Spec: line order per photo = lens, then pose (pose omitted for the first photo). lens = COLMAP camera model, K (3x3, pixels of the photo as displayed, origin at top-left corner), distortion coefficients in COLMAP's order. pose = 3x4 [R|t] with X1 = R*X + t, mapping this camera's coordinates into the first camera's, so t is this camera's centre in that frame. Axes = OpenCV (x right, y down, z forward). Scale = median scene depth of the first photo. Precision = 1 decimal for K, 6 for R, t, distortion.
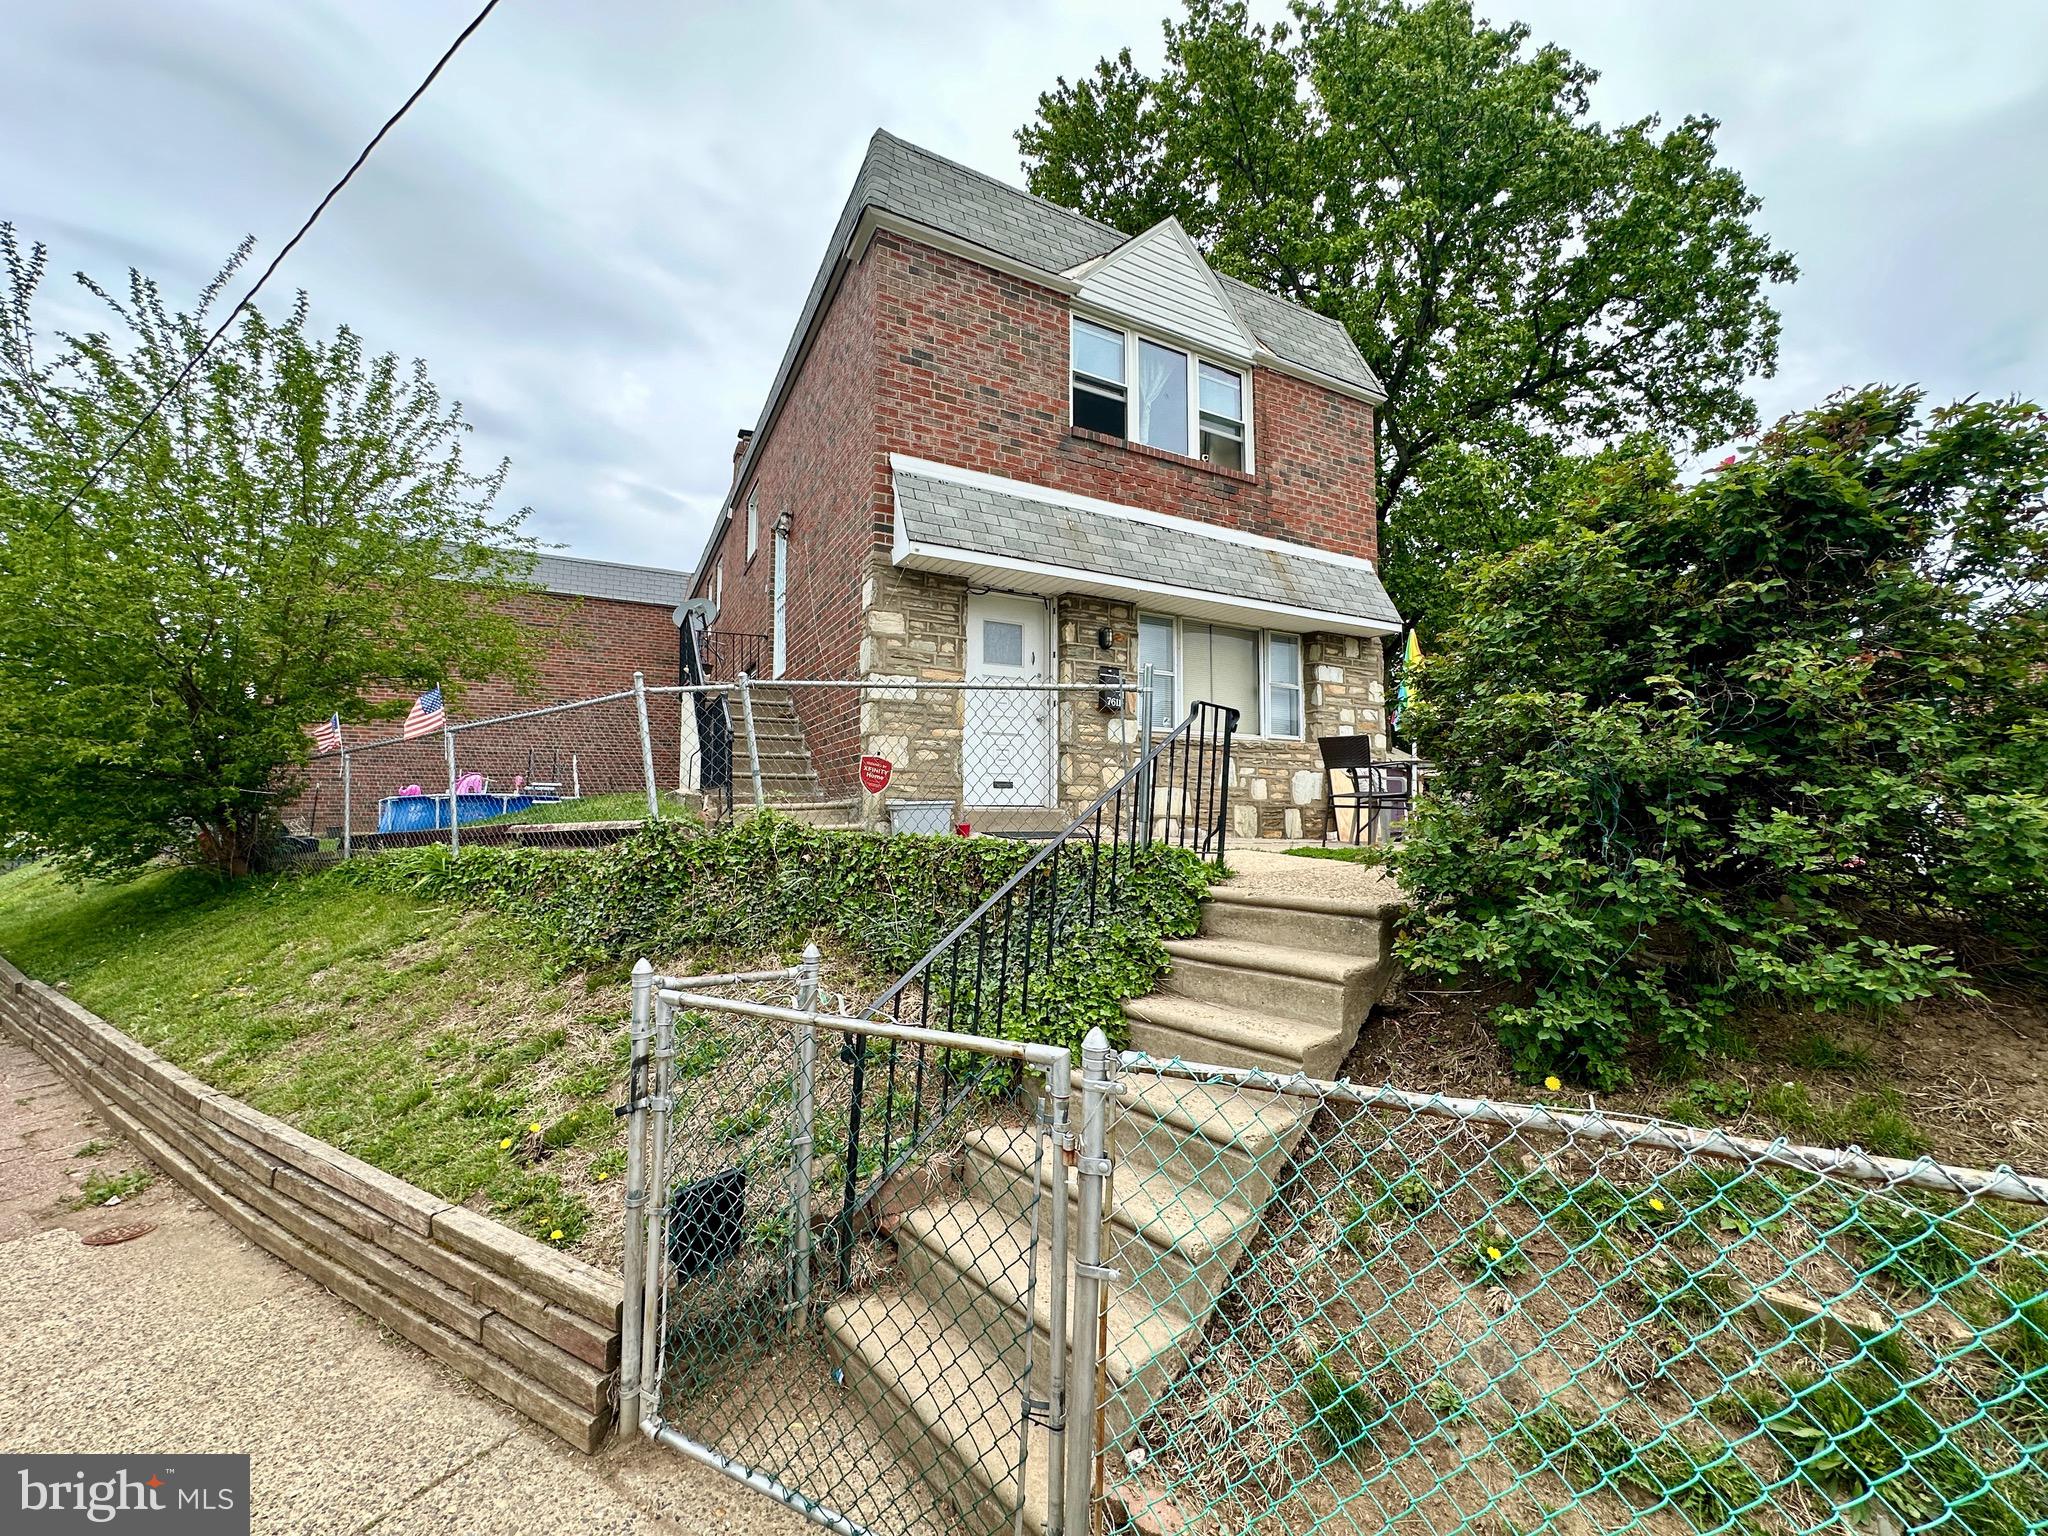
lens RADIAL K [[816.4, 0, 1024.0], [0, 816.4, 768.0], [0, 0, 1]] dist [-0.003361, 0.000425]
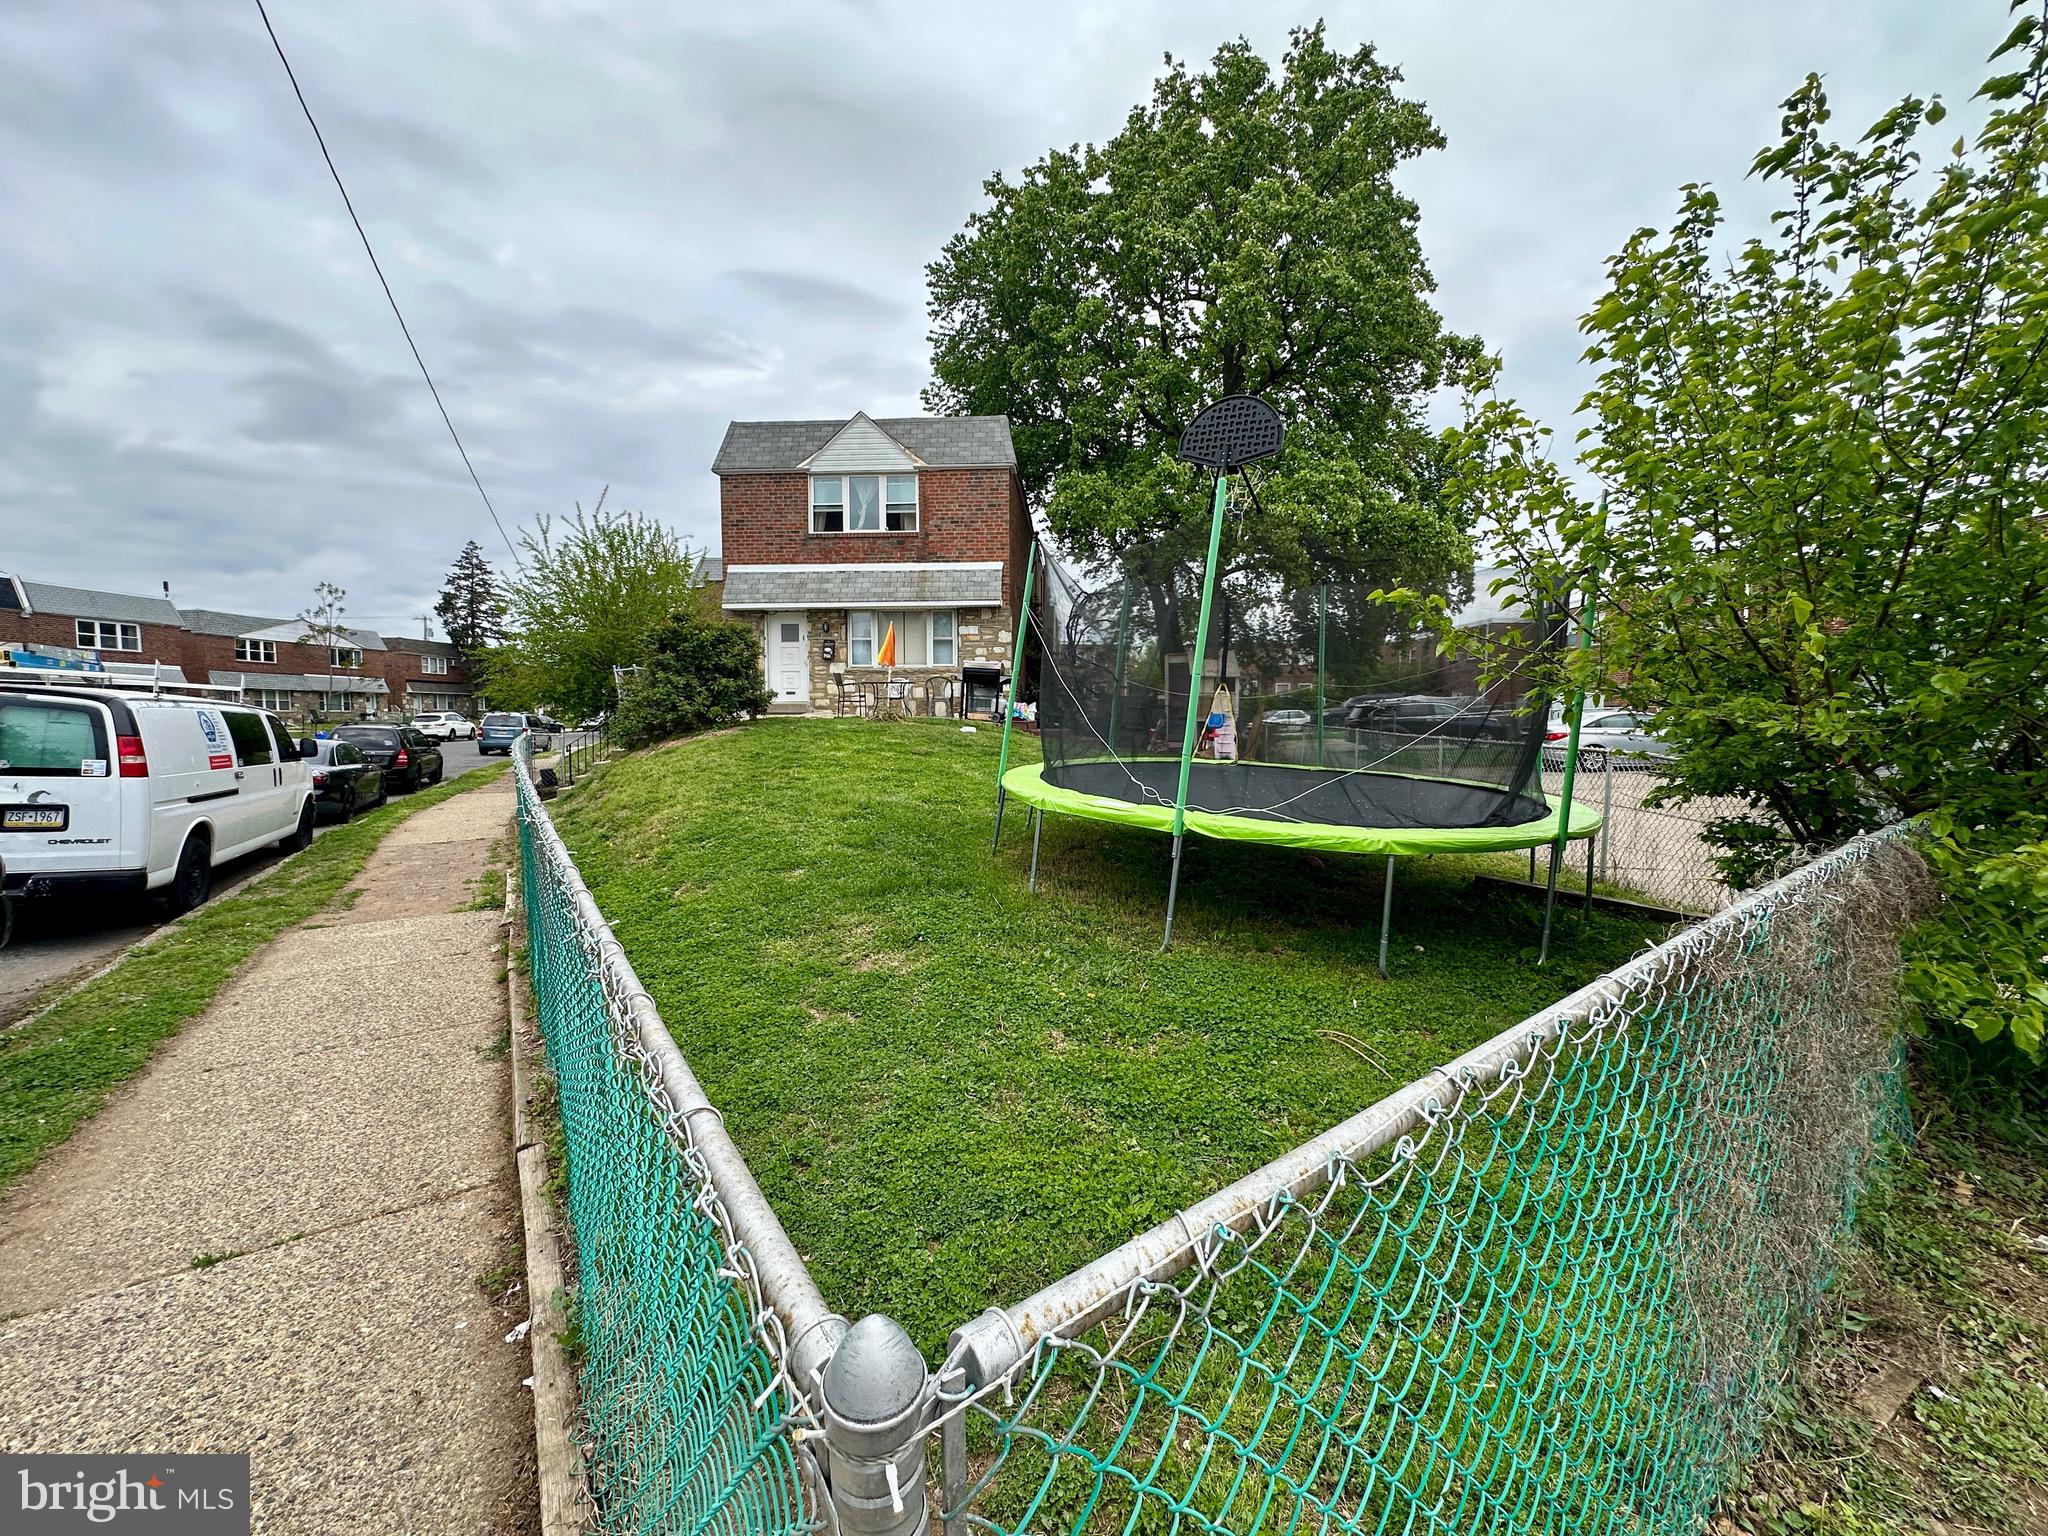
lens RADIAL K [[816.4, 0, 1024.0], [0, 816.4, 768.0], [0, 0, 1]] dist [-0.003361, 0.000425]
pose [[0.850048, 0.031656, -0.525754, 1.593685], [0.035193, 0.992548, 0.116662, -0.015009], [0.525529, -0.117671, 0.842599, -0.600383]]
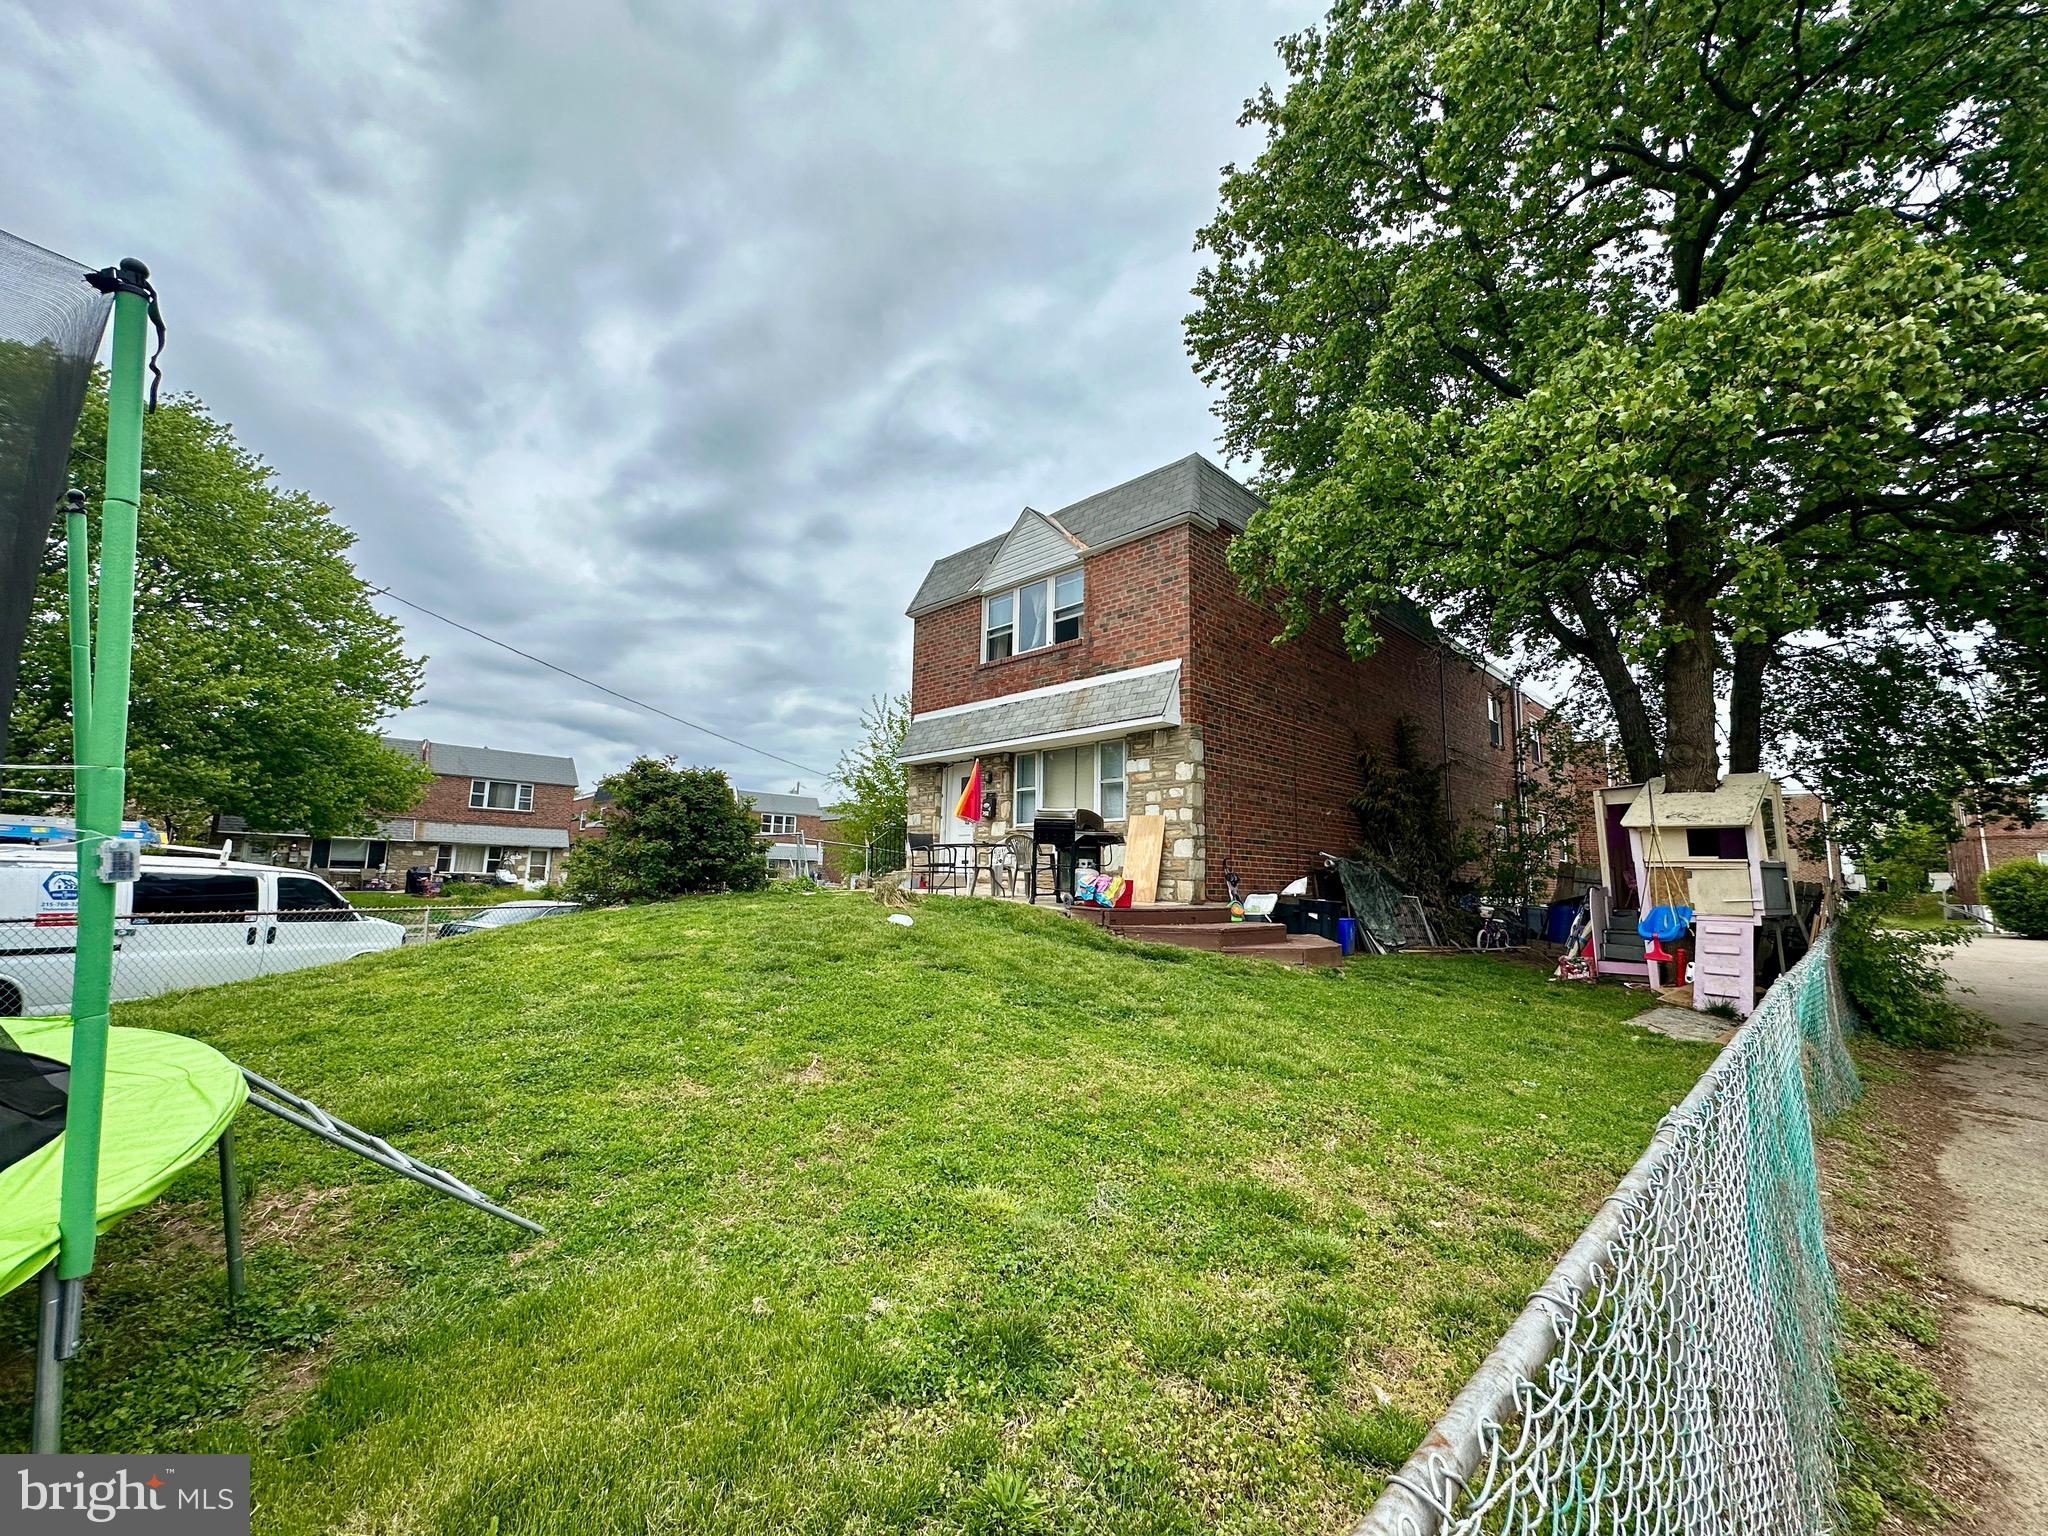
lens RADIAL K [[816.4, 0, 1024.0], [0, 816.4, 768.0], [0, 0, 1]] dist [-0.003361, 0.000425]
pose [[0.281026, -0.131102, -0.950703, 1.618418], [0.041914, 0.991357, -0.124318, 0.038489], [0.958785, -0.004911, 0.284092, 0.515031]]
